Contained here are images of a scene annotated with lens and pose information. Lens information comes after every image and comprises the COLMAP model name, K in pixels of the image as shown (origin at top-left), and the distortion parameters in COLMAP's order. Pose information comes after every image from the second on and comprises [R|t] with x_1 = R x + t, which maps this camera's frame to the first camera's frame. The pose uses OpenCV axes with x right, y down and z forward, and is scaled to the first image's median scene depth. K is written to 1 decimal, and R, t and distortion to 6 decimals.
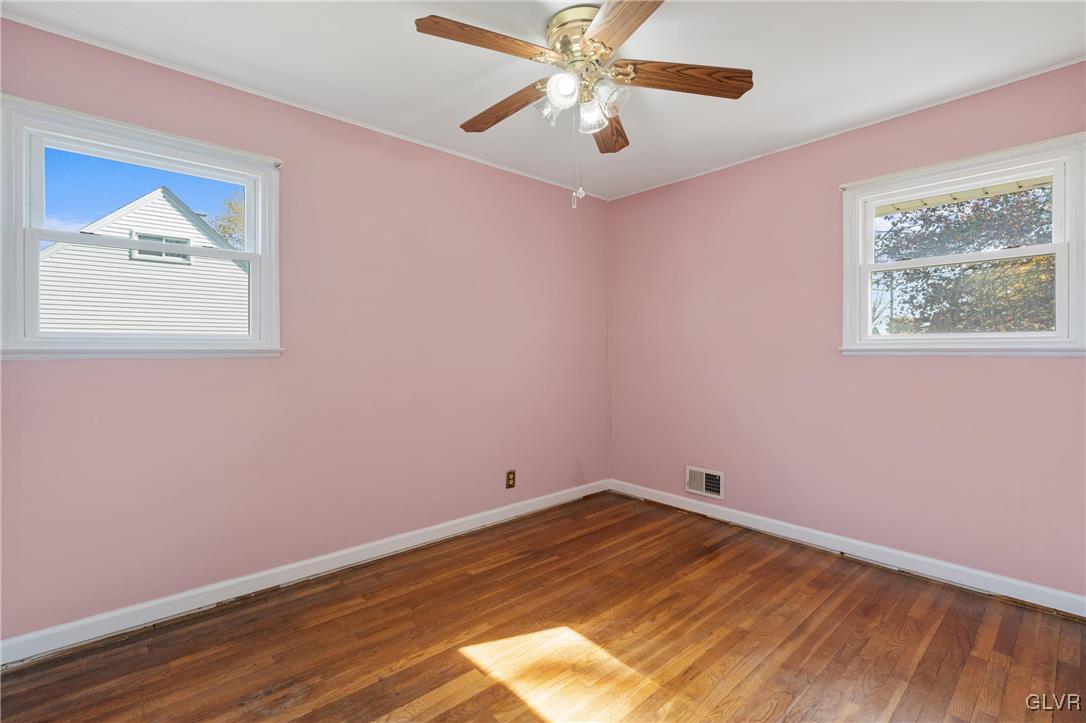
lens RADIAL K [[498.9, 0, 535.2], [0, 498.9, 340.6], [0, 0, 1]] dist [-0.002720, 0.000503]
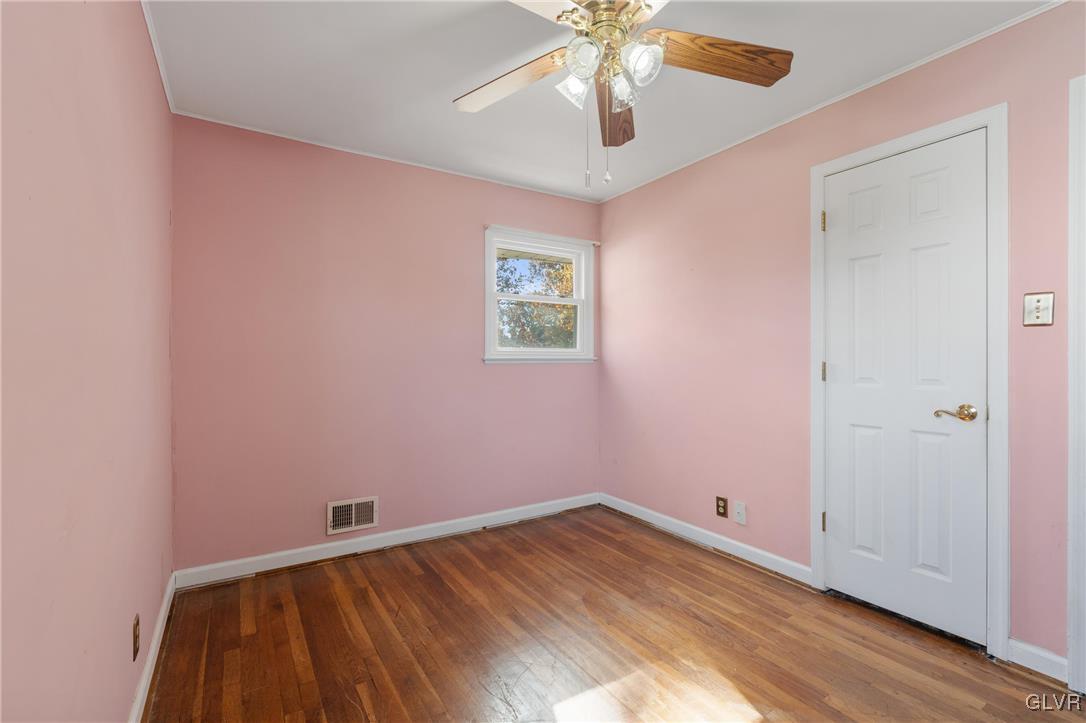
lens RADIAL K [[498.9, 0, 535.2], [0, 498.9, 340.6], [0, 0, 1]] dist [-0.002720, 0.000503]
pose [[0.147988, 0.035826, 0.988340, -0.588004], [-0.017509, 0.999282, -0.033601, 0.012096], [-0.988834, -0.012333, 0.148509, 0.715842]]
